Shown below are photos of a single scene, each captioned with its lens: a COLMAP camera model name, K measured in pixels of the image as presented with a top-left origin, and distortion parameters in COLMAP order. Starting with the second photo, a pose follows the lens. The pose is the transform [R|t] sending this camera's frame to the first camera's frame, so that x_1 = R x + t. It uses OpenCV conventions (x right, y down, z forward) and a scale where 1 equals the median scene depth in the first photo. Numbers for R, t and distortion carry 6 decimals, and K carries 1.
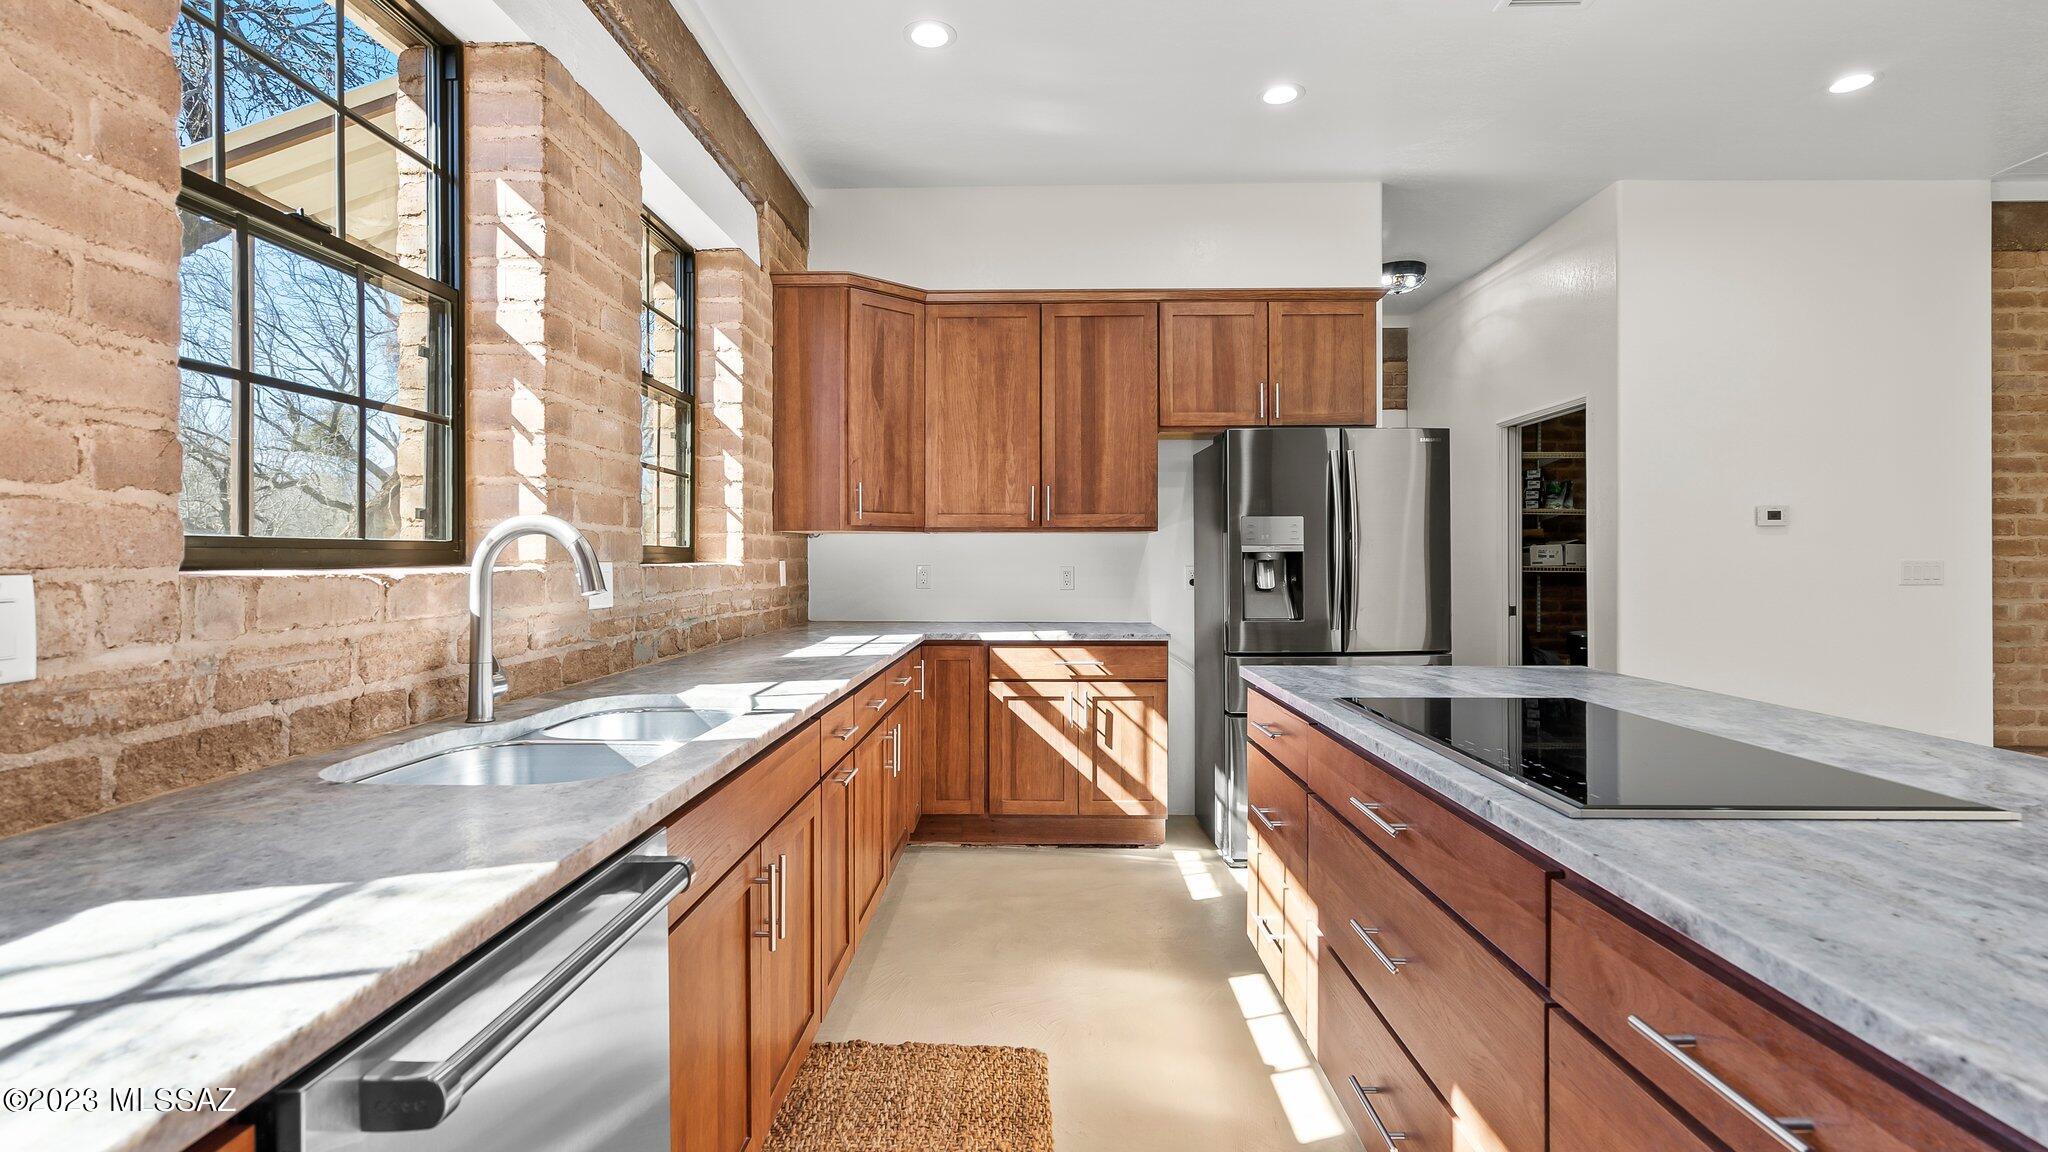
lens RADIAL K [[1038.7, 0, 1023.2], [0, 1038.7, 565.7], [0, 0, 1]] dist [-0.003697, -0.000696]
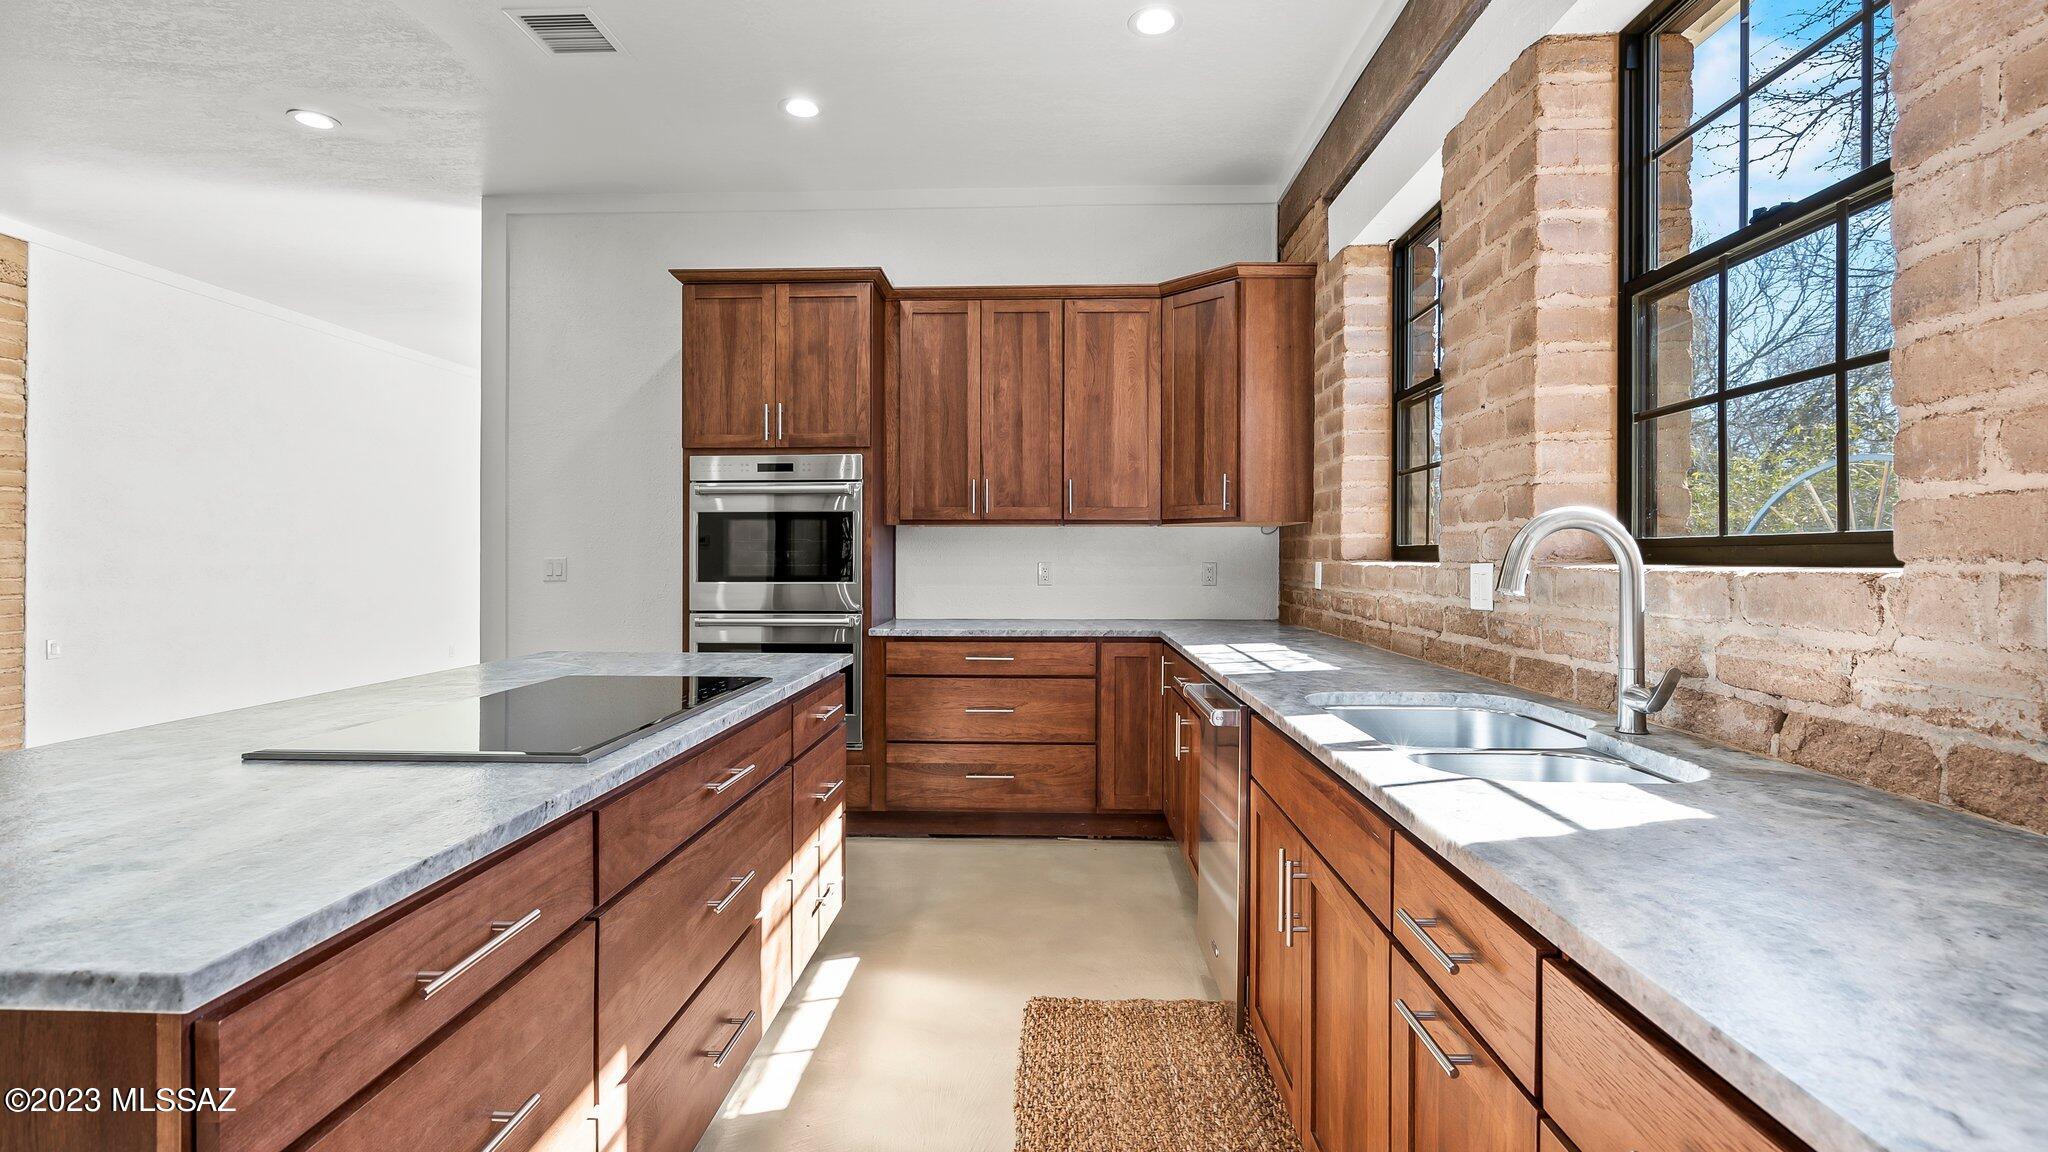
lens RADIAL K [[1038.7, 0, 1023.0], [0, 1038.7, 566.3], [0, 0, 1]] dist [-0.003697, -0.000696]
pose [[-0.999805, 0.008815, 0.017649, 0.005434], [0.009082, 0.999845, 0.015066, -0.017347], [-0.017513, 0.015223, -0.999731, 1.981050]]
